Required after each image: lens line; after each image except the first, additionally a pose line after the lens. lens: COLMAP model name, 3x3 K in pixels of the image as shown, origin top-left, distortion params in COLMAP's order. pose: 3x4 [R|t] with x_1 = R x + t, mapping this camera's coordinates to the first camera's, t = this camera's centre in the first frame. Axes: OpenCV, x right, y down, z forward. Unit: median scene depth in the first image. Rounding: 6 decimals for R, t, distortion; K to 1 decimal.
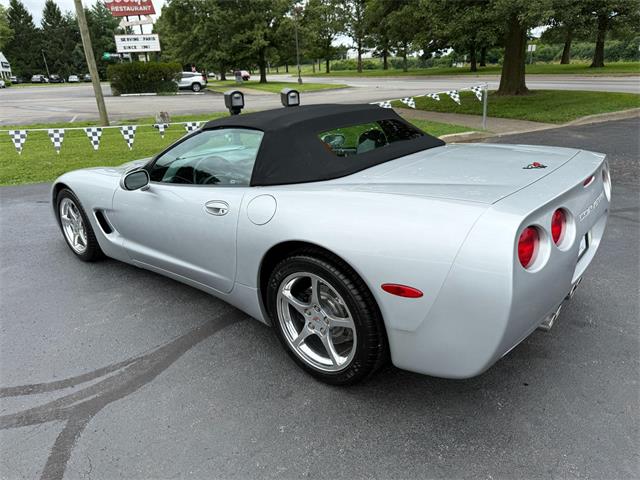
lens RADIAL K [[454.3, 0, 319.7], [0, 454.3, 236.4], [0, 0, 1]] dist [0.027691, -0.030811]
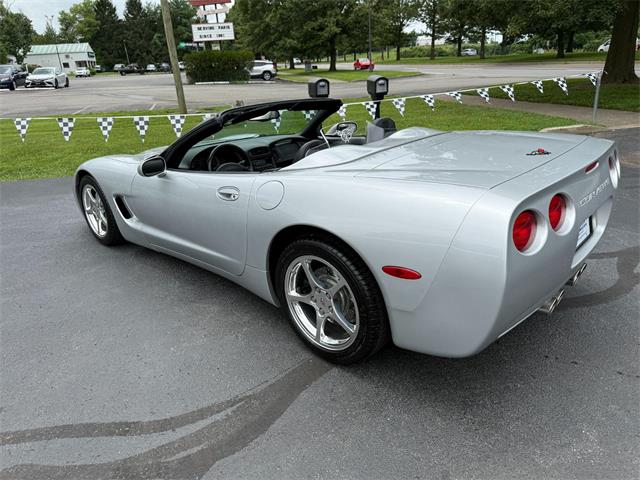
lens RADIAL K [[454.3, 0, 316.8], [0, 454.3, 235.4], [0, 0, 1]] dist [0.027691, -0.030811]
pose [[0.990046, 0.046014, -0.133010, -0.024219], [-0.043250, 0.998786, 0.023597, -0.007812], [0.133934, -0.017609, 0.990834, 0.027522]]
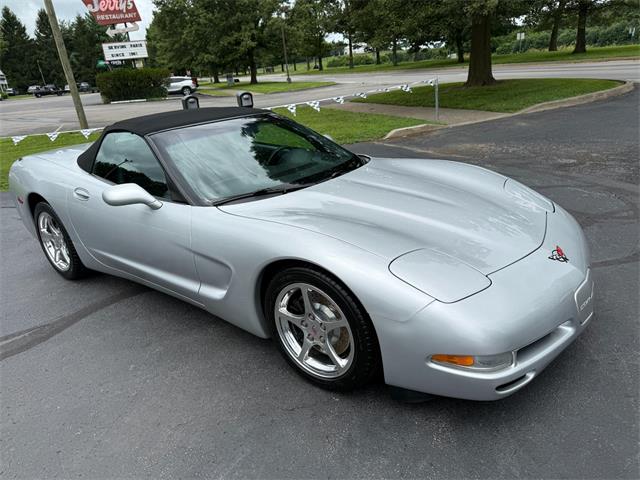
lens RADIAL K [[454.3, 0, 322.9], [0, 454.3, 243.1], [0, 0, 1]] dist [0.027691, -0.030811]
pose [[0.999015, -0.043471, -0.008911, 0.053228], [0.043628, 0.998881, 0.018245, 0.007944], [0.008107, -0.018615, 0.999794, -0.030111]]
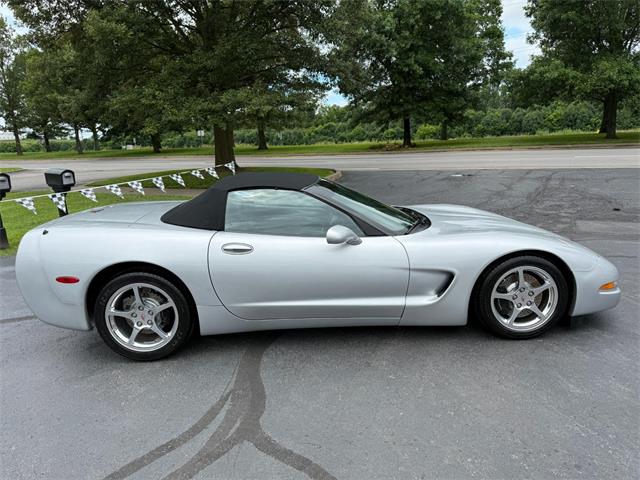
lens RADIAL K [[454.3, 0, 324.1], [0, 454.3, 242.4], [0, 0, 1]] dist [0.027691, -0.030811]
pose [[0.766524, -0.129960, 0.628928, -0.123354], [0.225523, 0.971413, -0.074133, 0.006453], [-0.601315, 0.198662, 0.773921, -0.009749]]
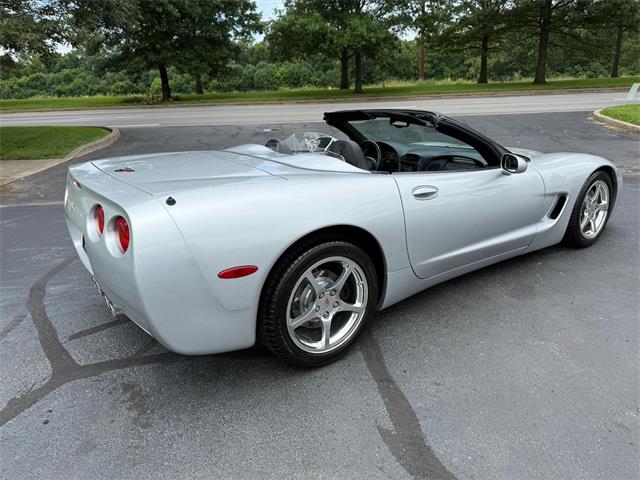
lens RADIAL K [[454.3, 0, 320.3], [0, 454.3, 239.0], [0, 0, 1]] dist [0.027691, -0.030811]
pose [[0.318648, -0.269799, 0.908665, -0.115045], [0.337473, 0.928112, 0.157230, -0.037693], [-0.885763, 0.256549, 0.386790, 0.132878]]
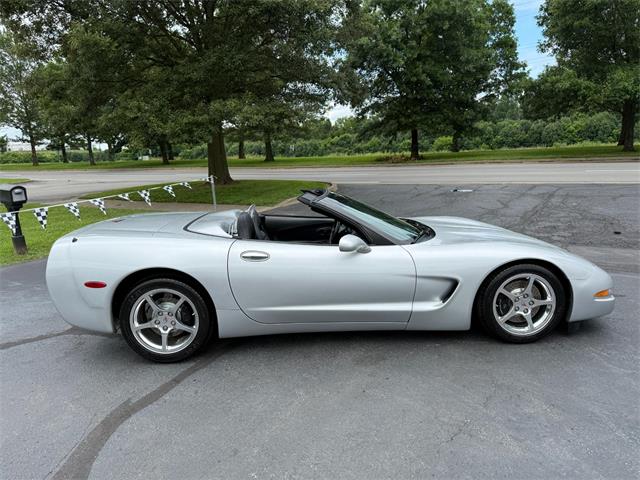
lens RADIAL K [[454.3, 0, 321.8], [0, 454.3, 242.1], [0, 0, 1]] dist [0.027691, -0.030811]
pose [[0.793991, -0.106904, 0.598457, -0.061955], [0.211079, 0.971653, -0.106475, 0.002411], [-0.570110, 0.210862, 0.794048, -0.011201]]
